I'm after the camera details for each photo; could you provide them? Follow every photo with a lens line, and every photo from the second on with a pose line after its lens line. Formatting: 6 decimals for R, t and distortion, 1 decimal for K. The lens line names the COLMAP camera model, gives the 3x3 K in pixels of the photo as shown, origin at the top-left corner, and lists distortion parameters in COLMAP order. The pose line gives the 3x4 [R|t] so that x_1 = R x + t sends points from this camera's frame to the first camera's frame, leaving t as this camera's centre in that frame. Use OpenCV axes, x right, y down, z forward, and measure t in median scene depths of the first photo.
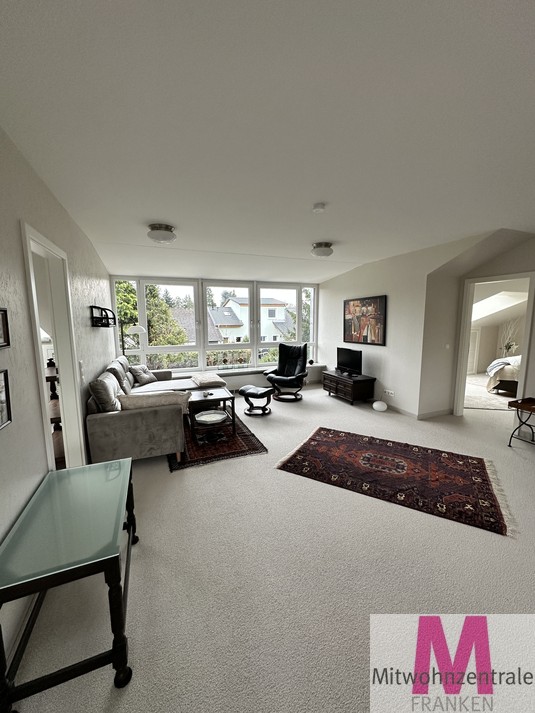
lens RADIAL K [[284.6, 0, 268.1], [0, 284.6, 354.2], [0, 0, 1]] dist [-0.002532, 0.000756]
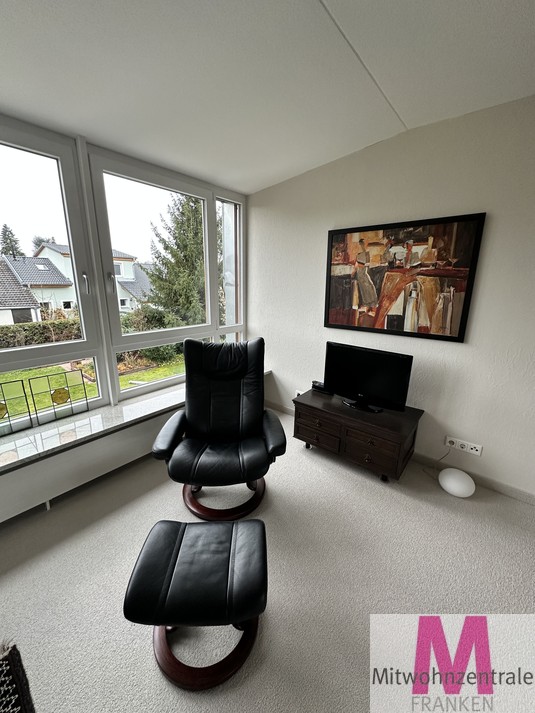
lens RADIAL K [[284.6, 0, 266.7], [0, 284.6, 355.4], [0, 0, 1]] dist [-0.002532, 0.000756]
pose [[0.879888, -0.099698, 0.464605, -0.037355], [0.035388, 0.988775, 0.145158, -0.070242], [-0.473862, -0.111282, 0.873539, 0.662677]]
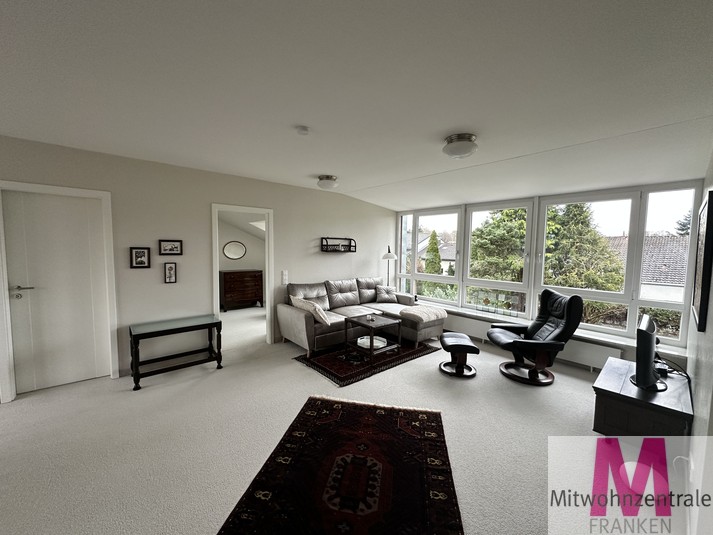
lens RADIAL K [[284.6, 0, 354.8], [0, 284.6, 264.7], [0, 0, 1]] dist [-0.002532, 0.000756]
pose [[0.328796, 0.073125, -0.941566, 0.517076], [-0.135714, 0.990308, 0.029519, -0.056475], [0.934599, 0.118078, 0.335533, 0.397996]]
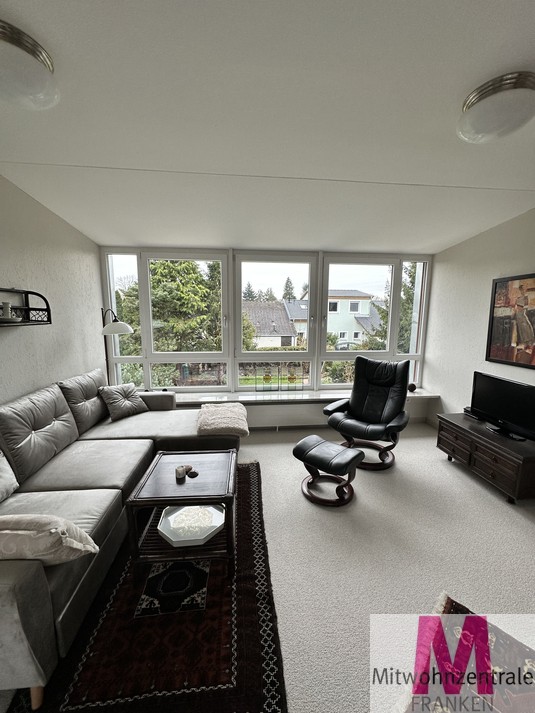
lens RADIAL K [[284.6, 0, 268.1], [0, 284.6, 353.6], [0, 0, 1]] dist [-0.002532, 0.000756]
pose [[0.960936, 0.052754, -0.271696, 0.025113], [-0.047428, 0.998533, 0.026137, -0.052736], [0.272676, -0.012230, 0.962028, 0.409538]]
